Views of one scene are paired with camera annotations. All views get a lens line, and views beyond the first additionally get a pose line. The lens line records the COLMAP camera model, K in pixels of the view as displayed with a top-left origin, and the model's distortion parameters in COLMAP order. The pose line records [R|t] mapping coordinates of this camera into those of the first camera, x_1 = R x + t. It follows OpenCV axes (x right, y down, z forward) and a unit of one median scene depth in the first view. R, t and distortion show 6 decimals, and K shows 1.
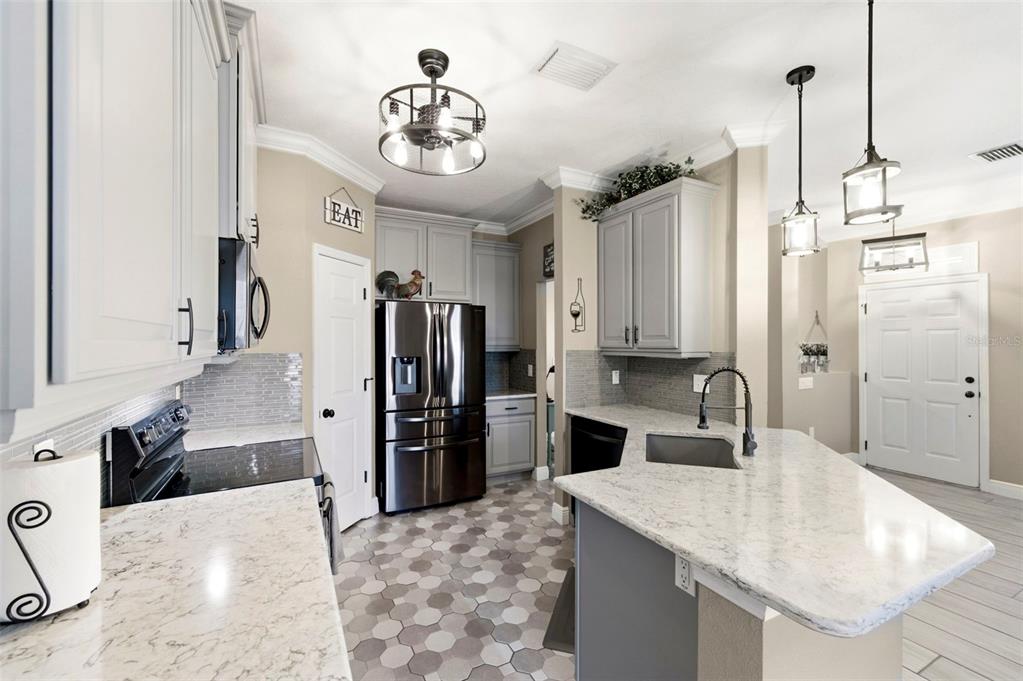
lens RADIAL K [[426.3, 0, 507.8], [0, 426.3, 341.0], [0, 0, 1]] dist [0.000407, 0.001513]
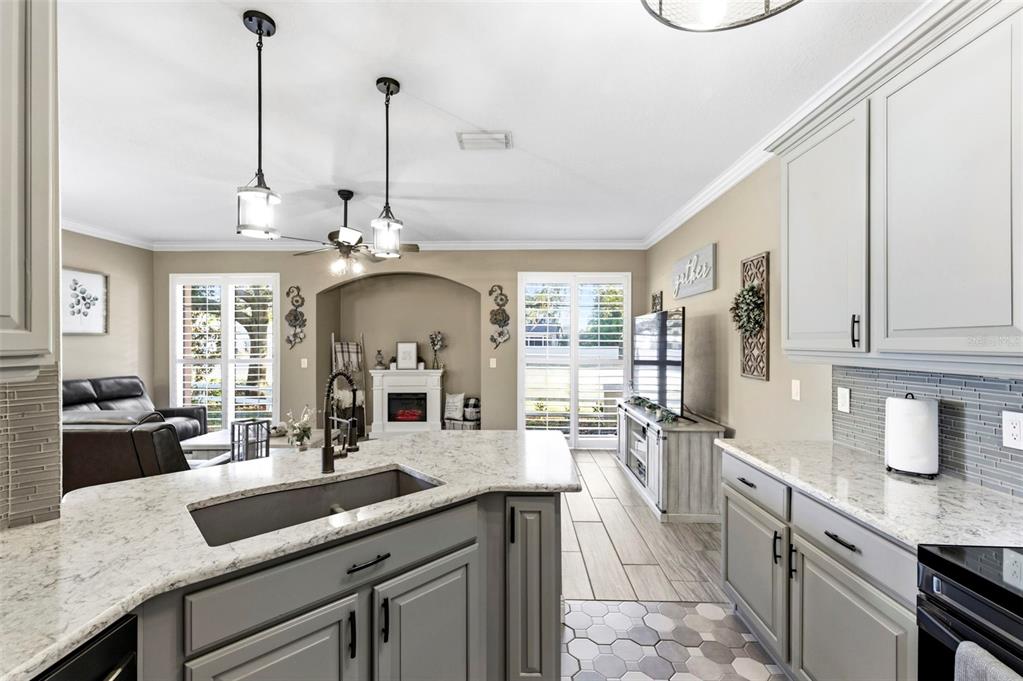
lens RADIAL K [[438.5, 0, 511.7], [0, 438.5, 341.7], [0, 0, 1]] dist [0.002559, 0.000991]
pose [[-0.876165, -0.001137, 0.482010, -0.112298], [-0.003306, 0.999988, -0.003651, 0.005524], [-0.482000, -0.004792, -0.876158, 0.970360]]
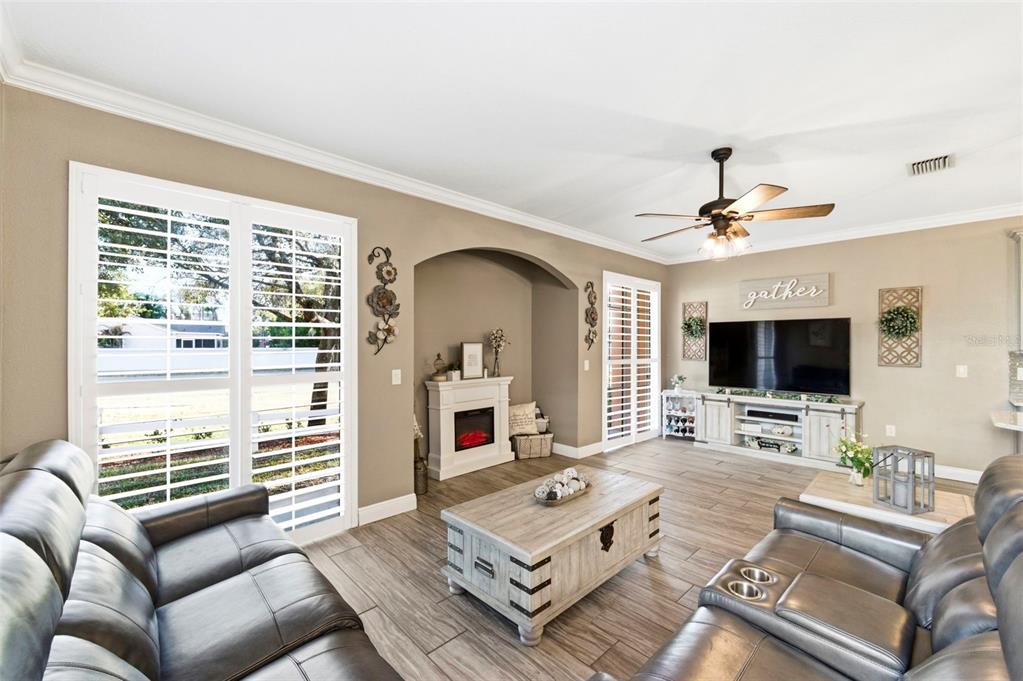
lens RADIAL K [[419.3, 0, 514.8], [0, 419.3, 343.1], [0, 0, 1]] dist [0.003799, -0.000218]
pose [[-0.961155, -0.002751, -0.275995, 1.534225], [-0.000948, 0.999977, -0.006666, 0.013399], [0.276007, -0.006146, -0.961136, 0.881775]]
